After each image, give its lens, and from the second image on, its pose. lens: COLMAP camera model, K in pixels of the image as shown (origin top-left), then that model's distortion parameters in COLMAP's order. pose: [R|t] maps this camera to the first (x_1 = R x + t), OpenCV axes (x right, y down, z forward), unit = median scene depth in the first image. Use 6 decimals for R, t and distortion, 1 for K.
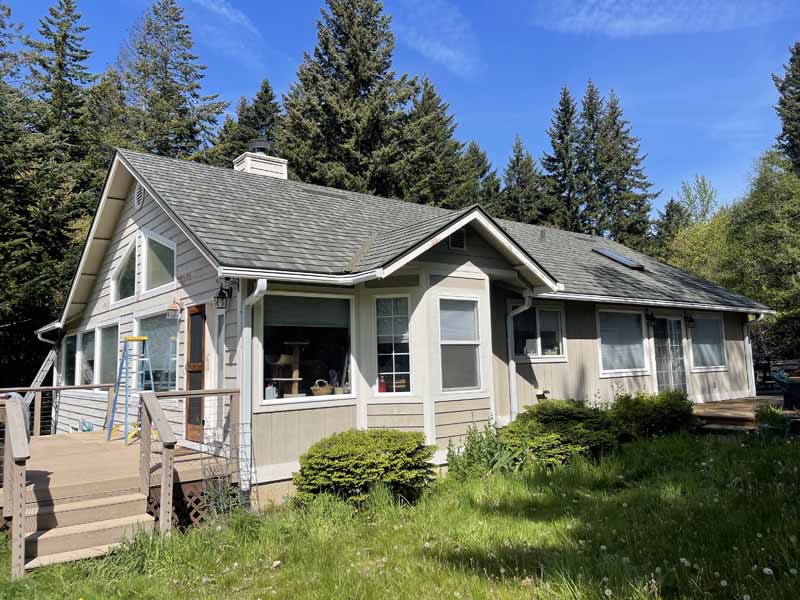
lens RADIAL K [[603.7, 0, 404.5], [0, 603.7, 298.9], [0, 0, 1]] dist [0.059292, -0.080442]
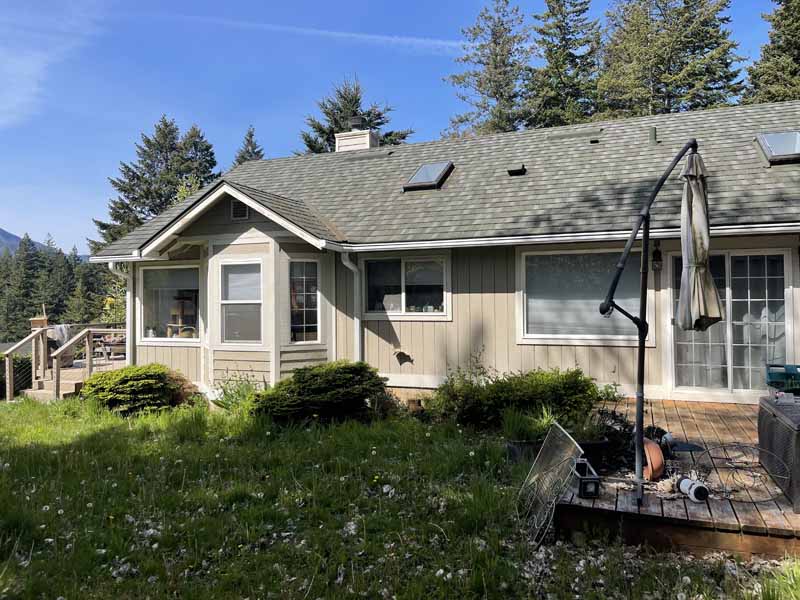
lens RADIAL K [[603.7, 0, 404.7], [0, 603.7, 299.2], [0, 0, 1]] dist [0.059292, -0.080442]
pose [[0.503398, 0.020829, -0.863804, 0.816893], [0.084843, 0.993687, 0.073405, 0.006066], [0.859879, -0.110239, 0.498453, 0.457365]]
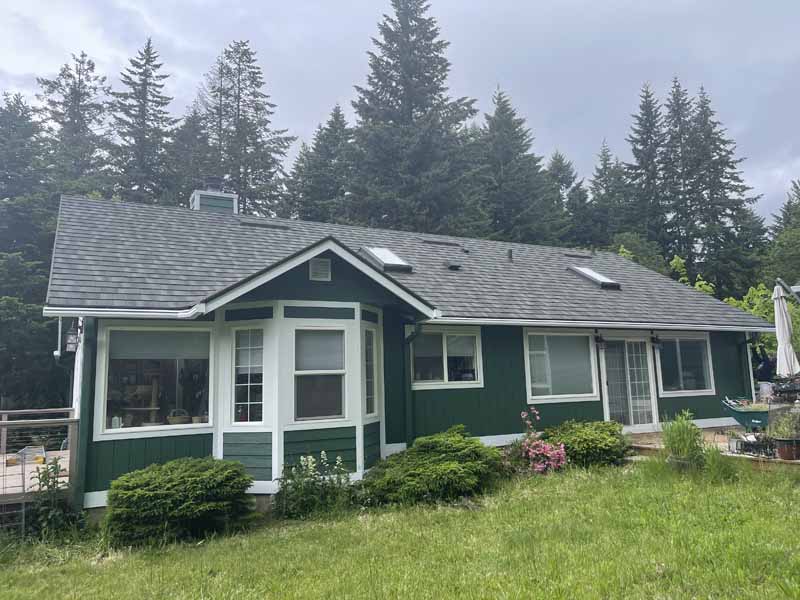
lens RADIAL K [[603.7, 0, 403.4], [0, 603.7, 302.0], [0, 0, 1]] dist [0.059292, -0.080442]
pose [[0.985080, -0.023816, -0.170440, 0.266017], [0.019965, 0.999506, -0.024273, -0.011707], [0.170934, 0.020508, 0.985069, 0.015847]]
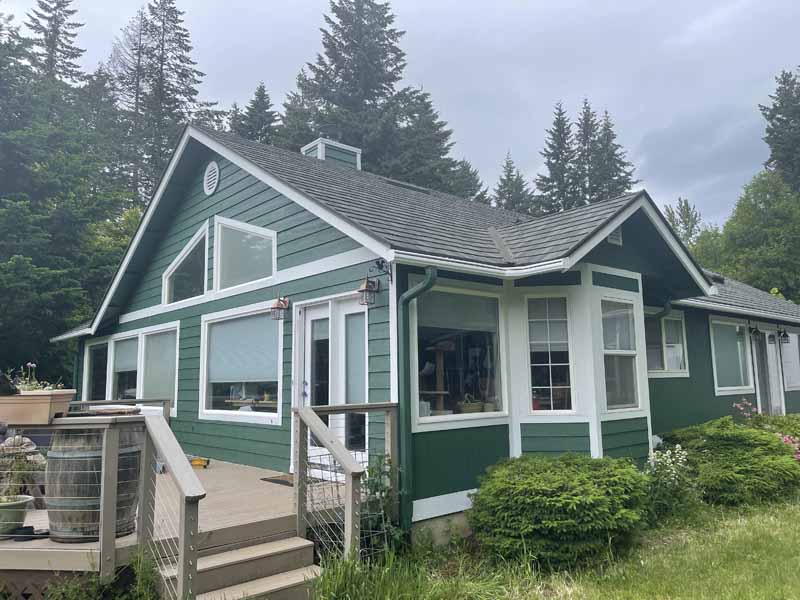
lens RADIAL K [[603.7, 0, 418.3], [0, 603.7, 306.3], [0, 0, 1]] dist [0.059292, -0.080442]
pose [[0.997982, 0.017421, 0.061056, -0.161466], [-0.016248, 0.999675, -0.019661, 0.018963], [-0.061379, 0.018629, 0.997941, 0.106161]]
